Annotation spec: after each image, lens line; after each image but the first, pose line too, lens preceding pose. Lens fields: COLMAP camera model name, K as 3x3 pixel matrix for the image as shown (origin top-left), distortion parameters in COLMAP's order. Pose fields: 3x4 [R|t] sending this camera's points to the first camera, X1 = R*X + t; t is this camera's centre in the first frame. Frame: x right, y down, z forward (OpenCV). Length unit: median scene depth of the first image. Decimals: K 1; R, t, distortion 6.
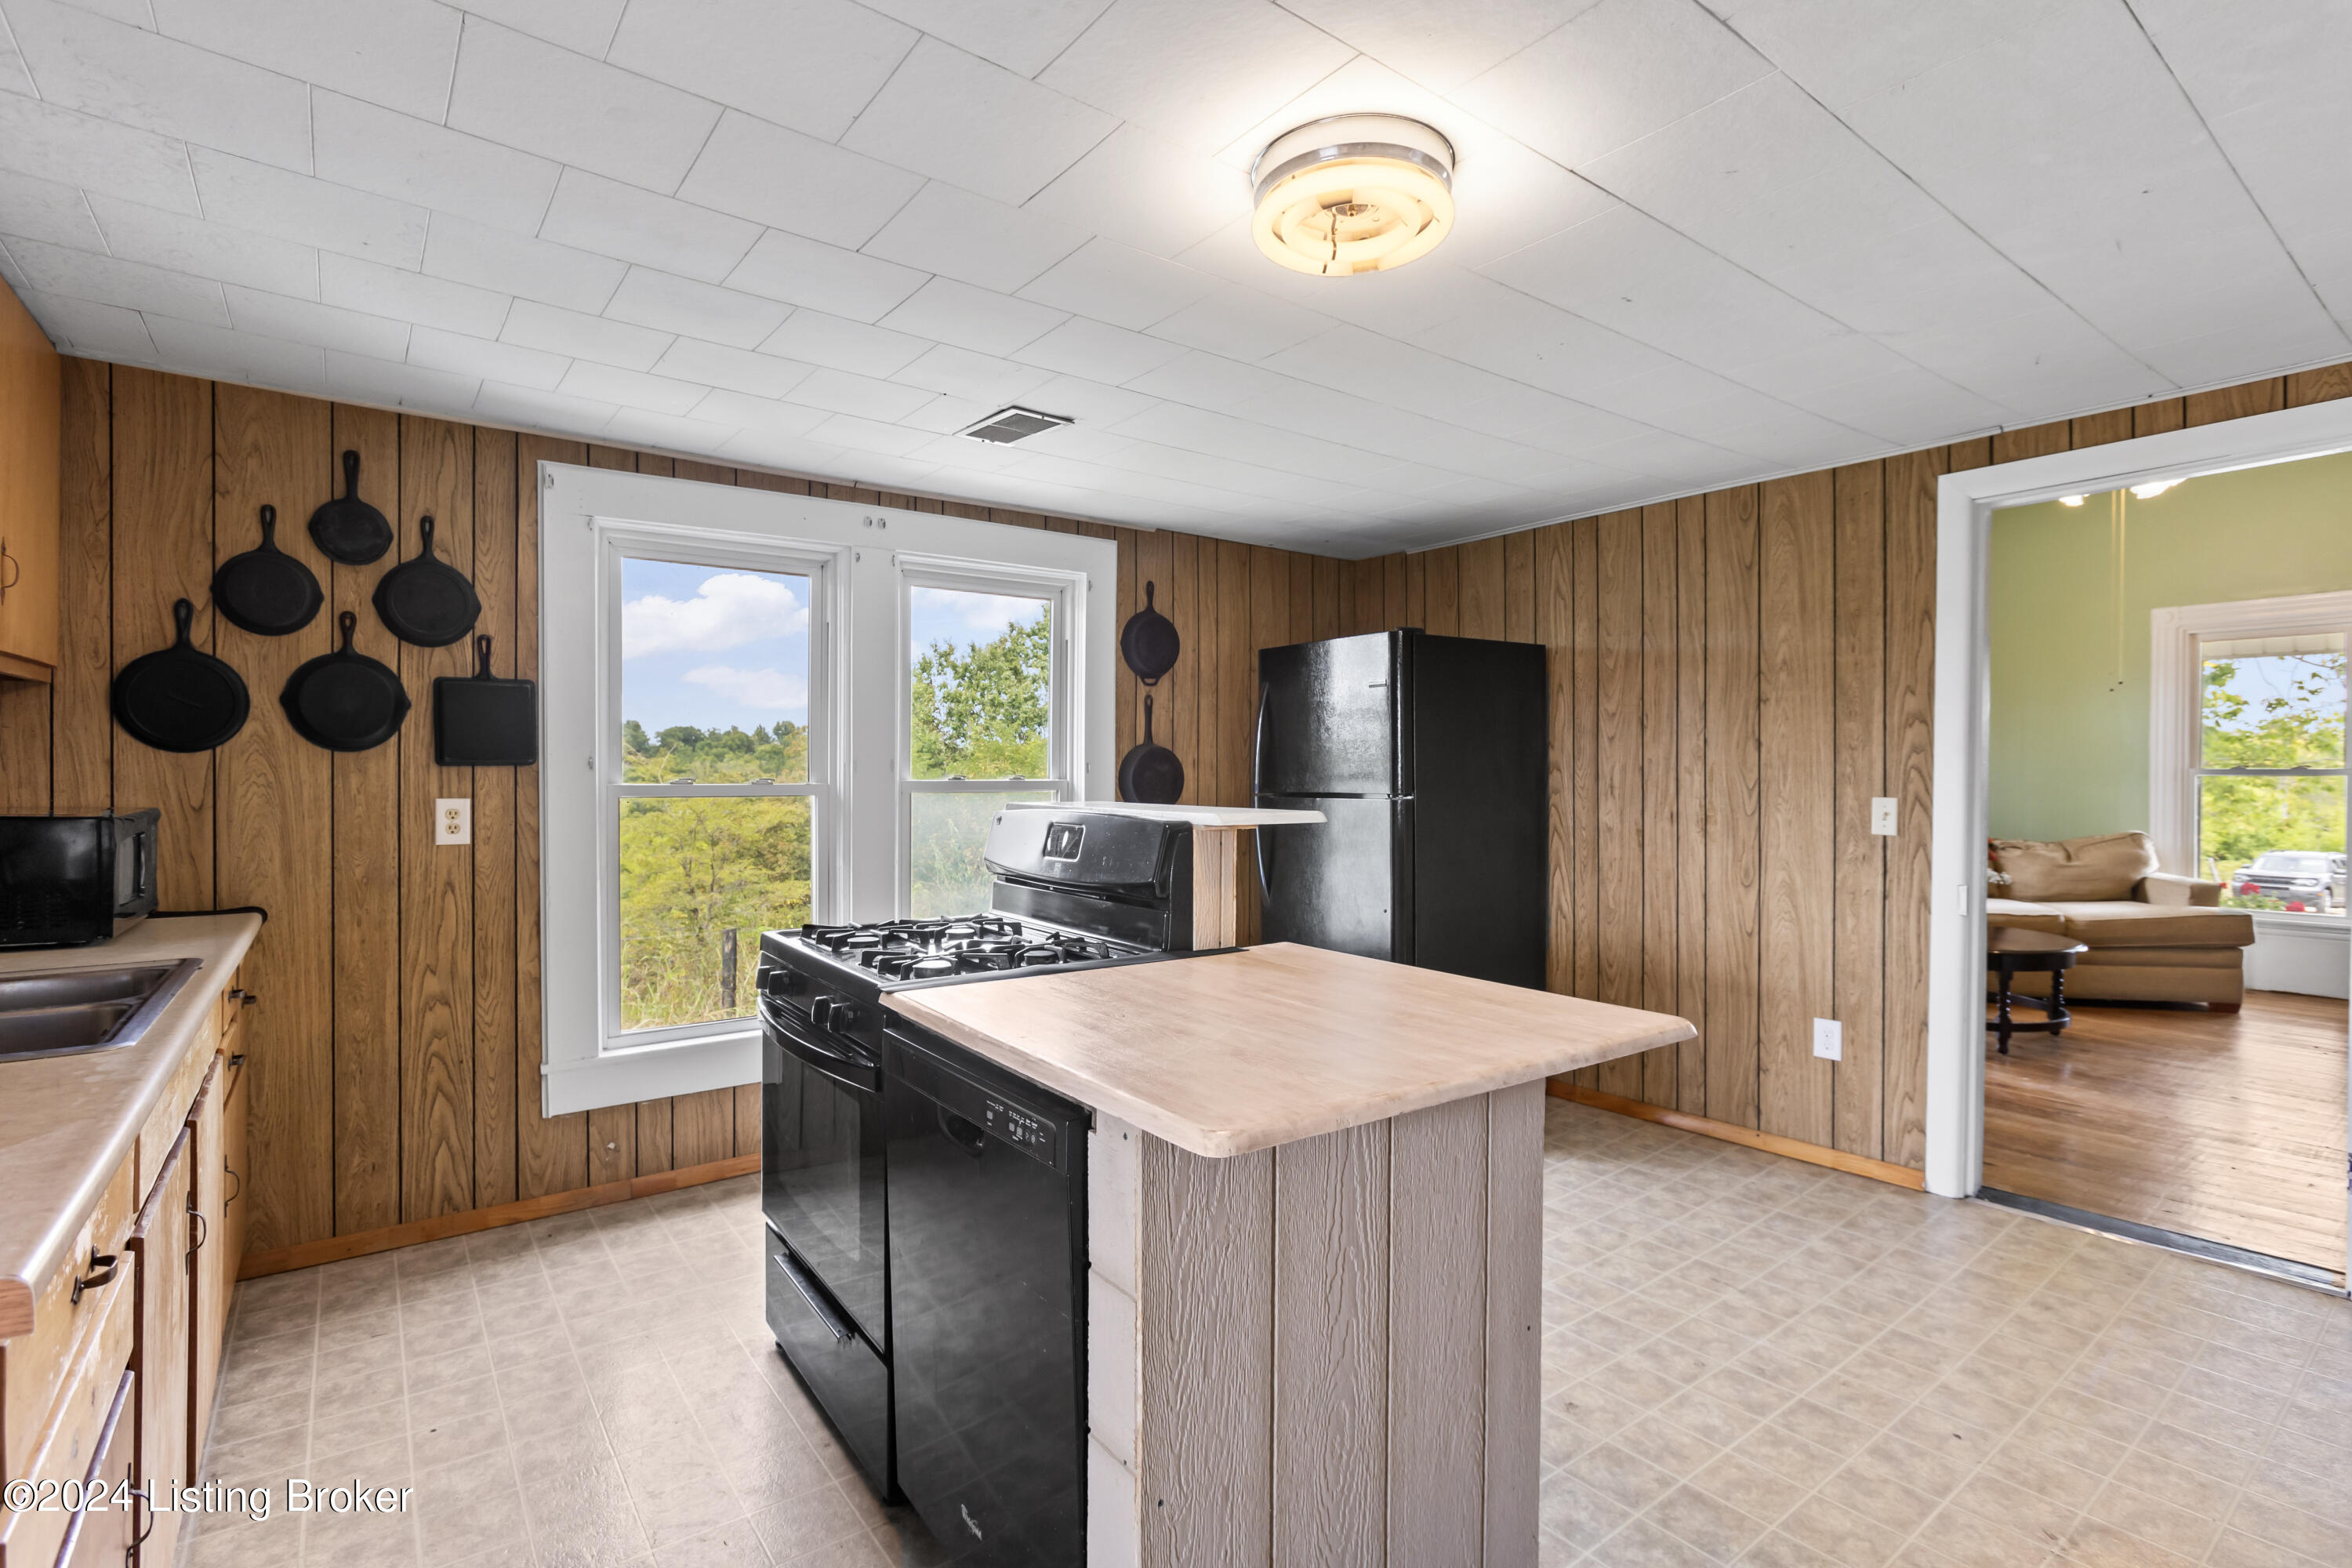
lens RADIAL K [[1127.2, 0, 1180.3], [0, 1127.2, 771.8], [0, 0, 1]] dist [-0.015680, -0.000312]
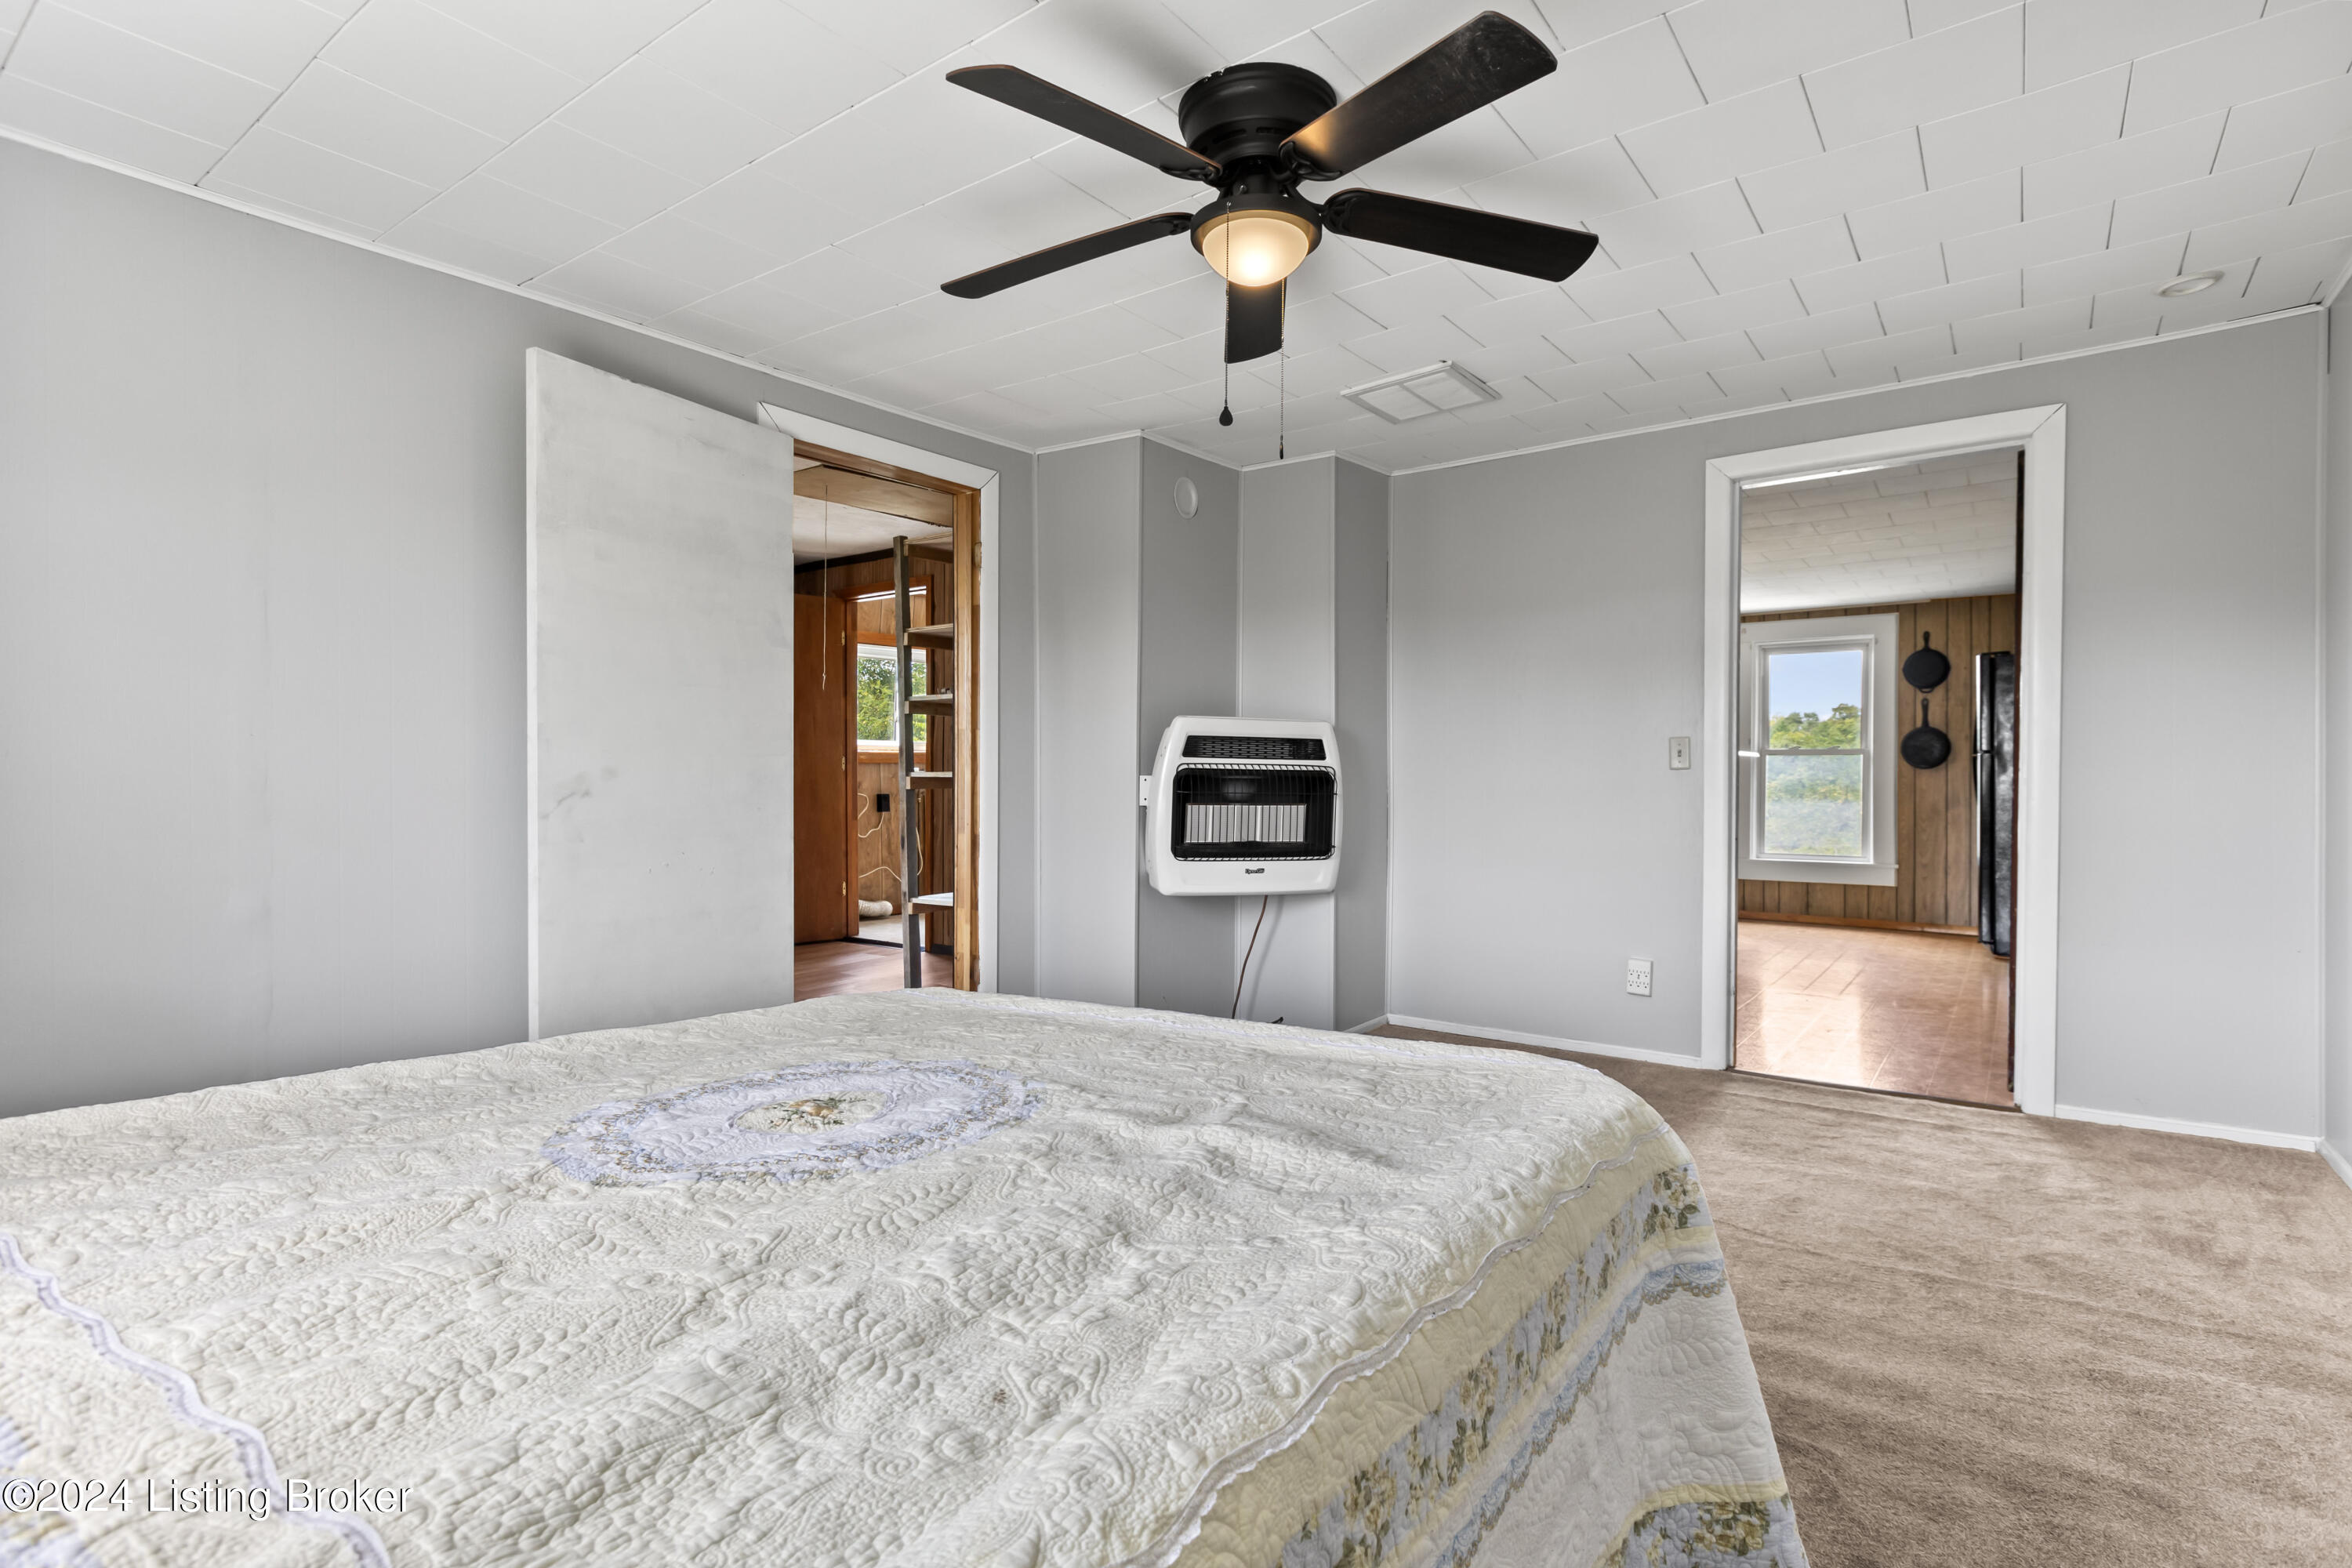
lens RADIAL K [[1127.2, 0, 1182.3], [0, 1127.2, 777.1], [0, 0, 1]] dist [-0.015680, -0.000312]
pose [[0.280006, 0.016472, -0.959857, 1.870495], [-0.001523, 0.999859, 0.016714, 0.036636], [0.959997, -0.003218, 0.279991, -0.819272]]
